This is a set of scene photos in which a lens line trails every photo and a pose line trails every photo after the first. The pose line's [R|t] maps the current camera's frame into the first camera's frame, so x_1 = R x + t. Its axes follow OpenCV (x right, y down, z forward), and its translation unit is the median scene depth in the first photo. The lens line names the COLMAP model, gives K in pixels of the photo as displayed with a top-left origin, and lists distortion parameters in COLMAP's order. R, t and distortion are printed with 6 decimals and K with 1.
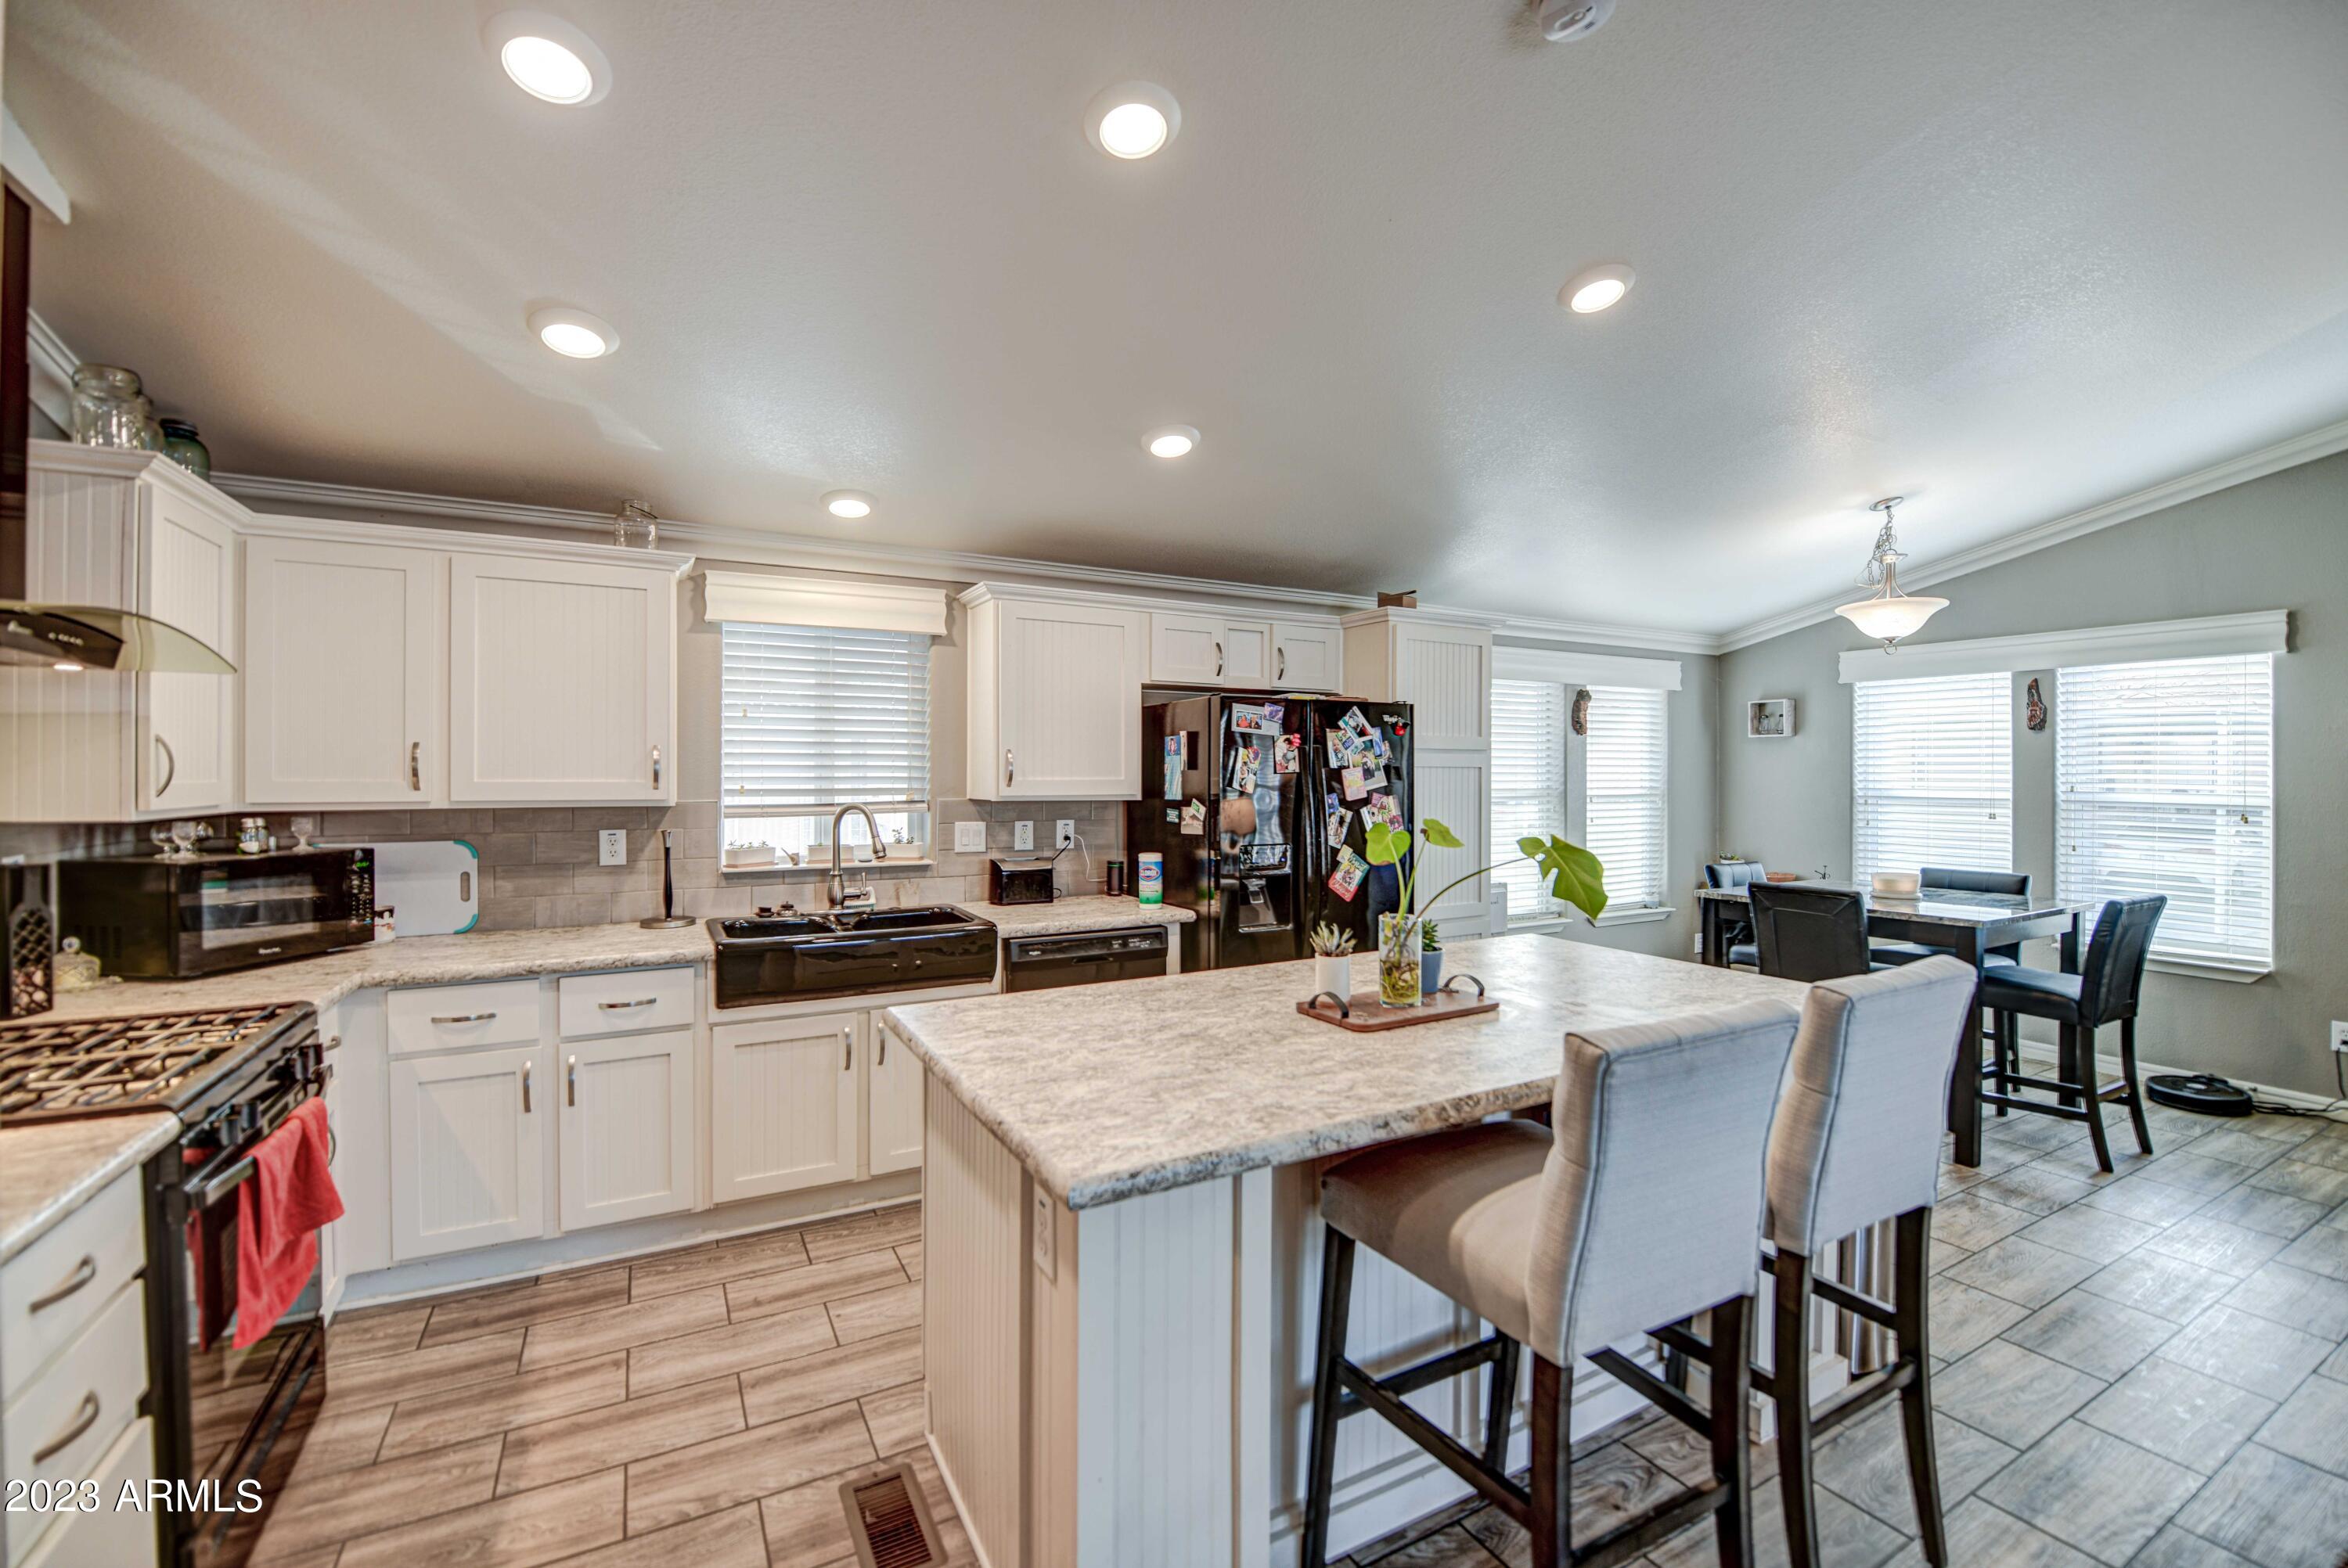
lens RADIAL K [[1017.7, 0, 1227.2], [0, 1017.7, 776.0], [0, 0, 1]] dist [-0.019942, 0.000084]
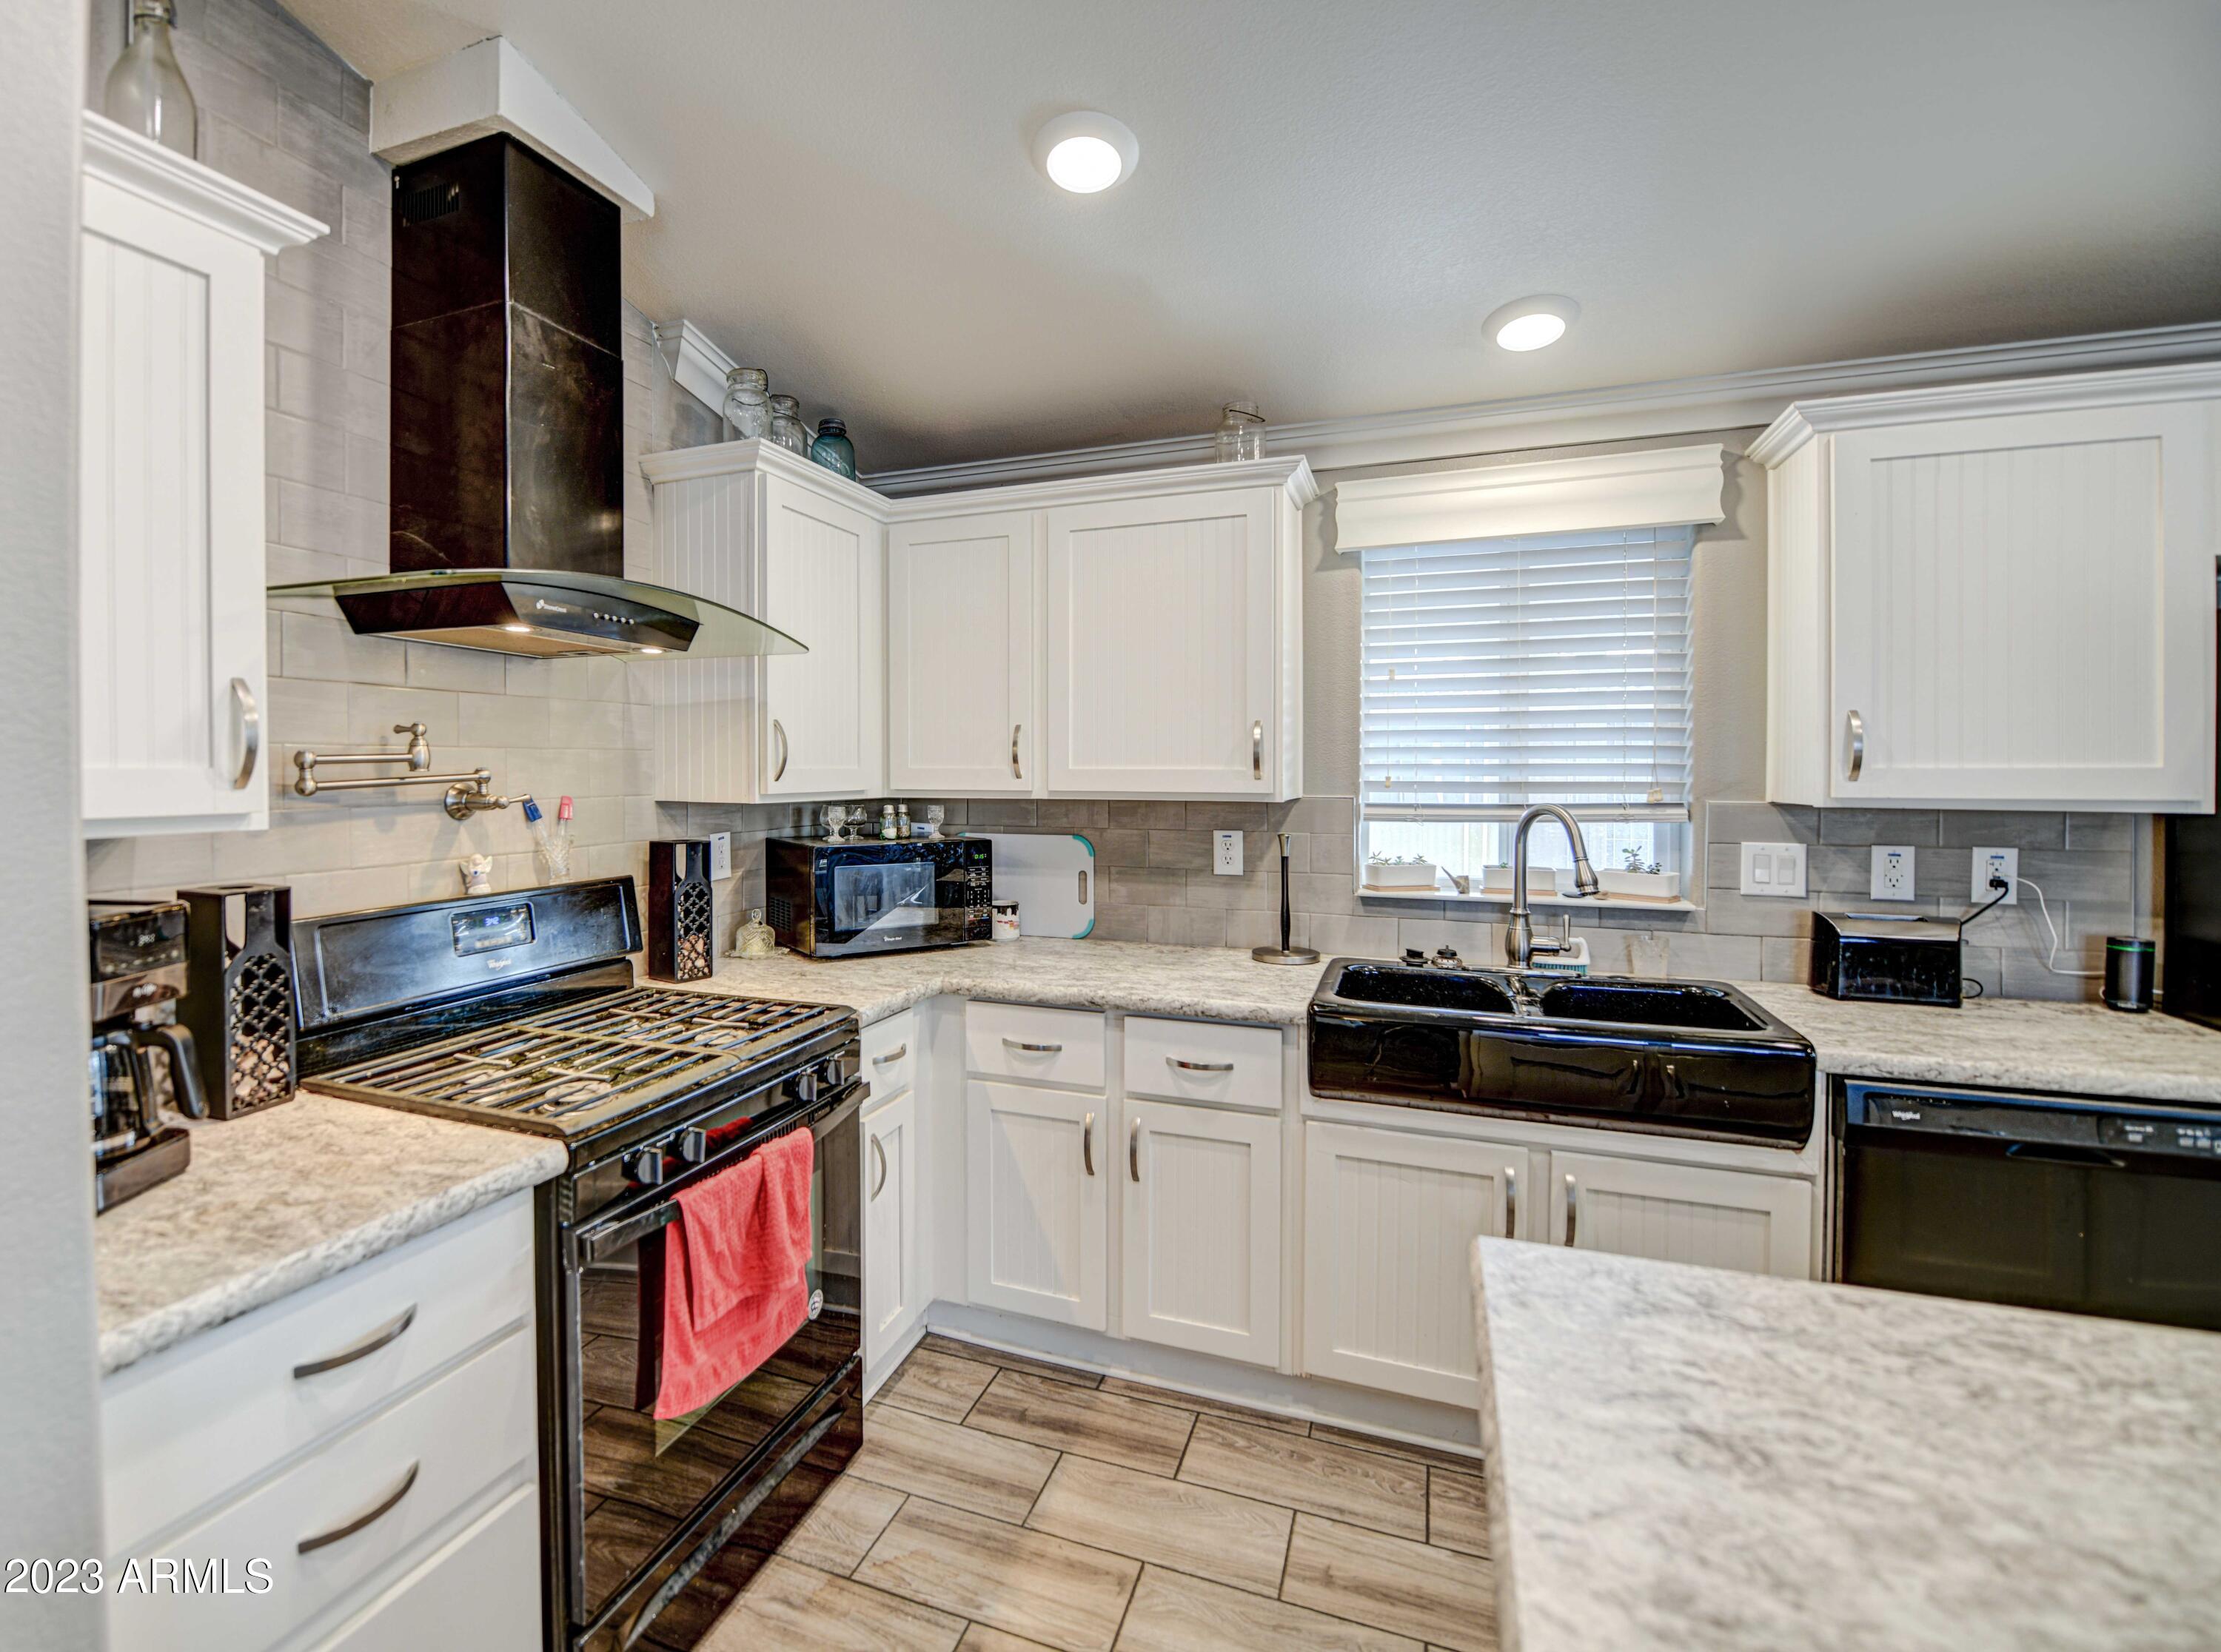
lens RADIAL K [[1045.6, 0, 995.5], [0, 1045.6, 780.0], [0, 0, 1]] dist [-0.017890, -0.001192]
pose [[0.595788, 0.006335, -0.803117, -0.051898], [-0.001800, 0.999977, 0.006552, 0.007857], [0.803140, -0.002458, 0.595786, 0.339747]]
